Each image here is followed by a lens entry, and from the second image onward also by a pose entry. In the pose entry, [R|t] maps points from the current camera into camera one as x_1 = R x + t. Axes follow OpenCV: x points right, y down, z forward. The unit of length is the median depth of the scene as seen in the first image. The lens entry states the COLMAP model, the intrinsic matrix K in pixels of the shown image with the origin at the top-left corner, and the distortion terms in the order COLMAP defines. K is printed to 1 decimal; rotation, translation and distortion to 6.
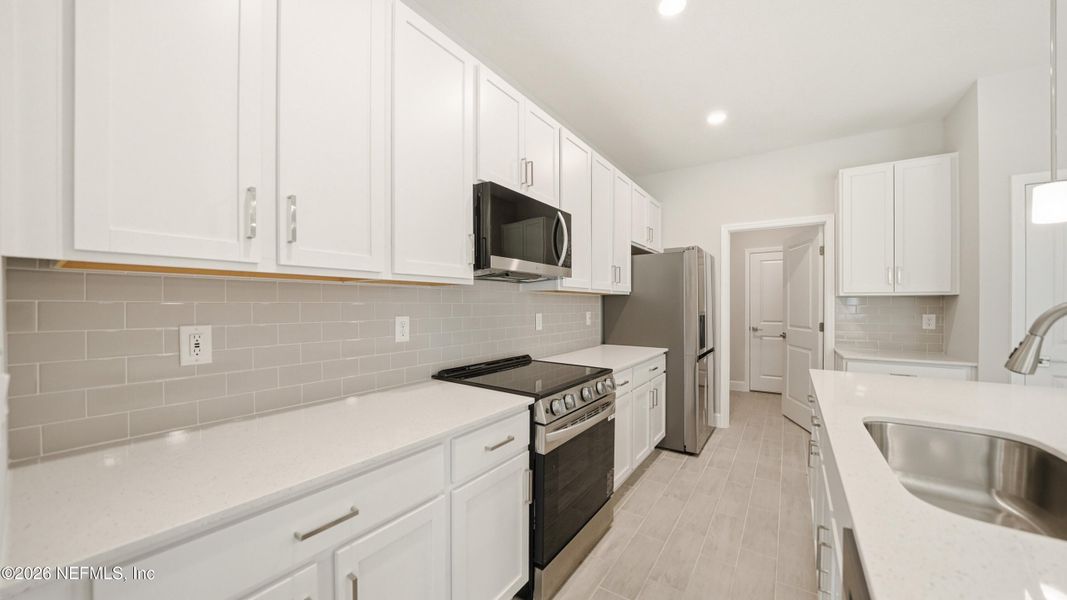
lens RADIAL K [[374.7, 0, 531.9], [0, 374.7, 304.5], [0, 0, 1]] dist [-0.019504, -0.000079]
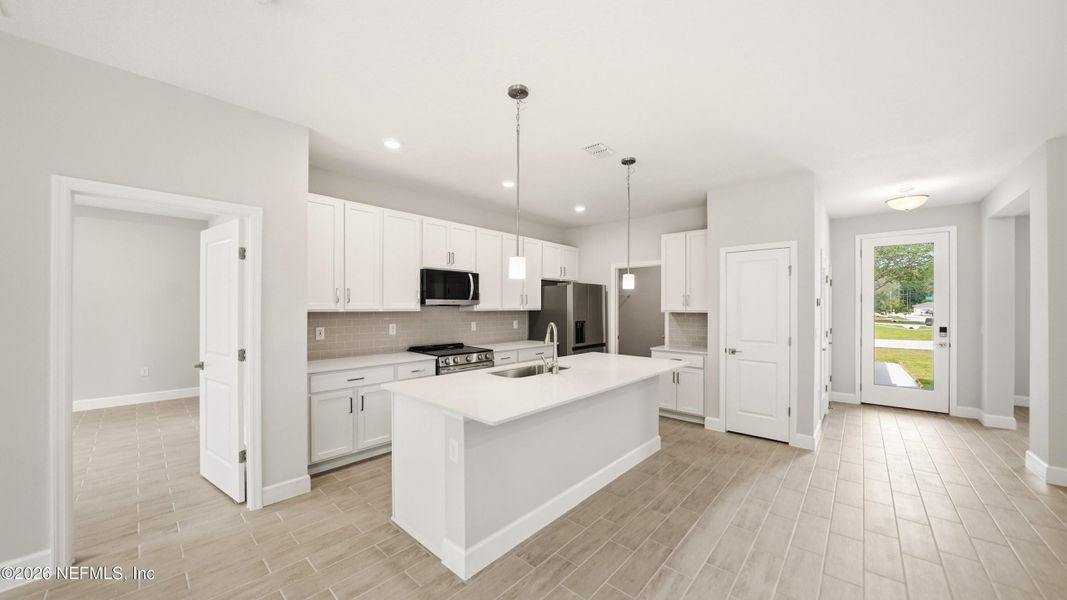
lens RADIAL K [[374.7, 0, 531.9], [0, 374.7, 304.5], [0, 0, 1]] dist [-0.019504, -0.000079]
pose [[0.991718, 0.002156, -0.128415, 0.734662], [-0.002903, 0.999980, -0.005625, -0.071046], [0.128400, 0.005951, 0.991705, -1.095057]]
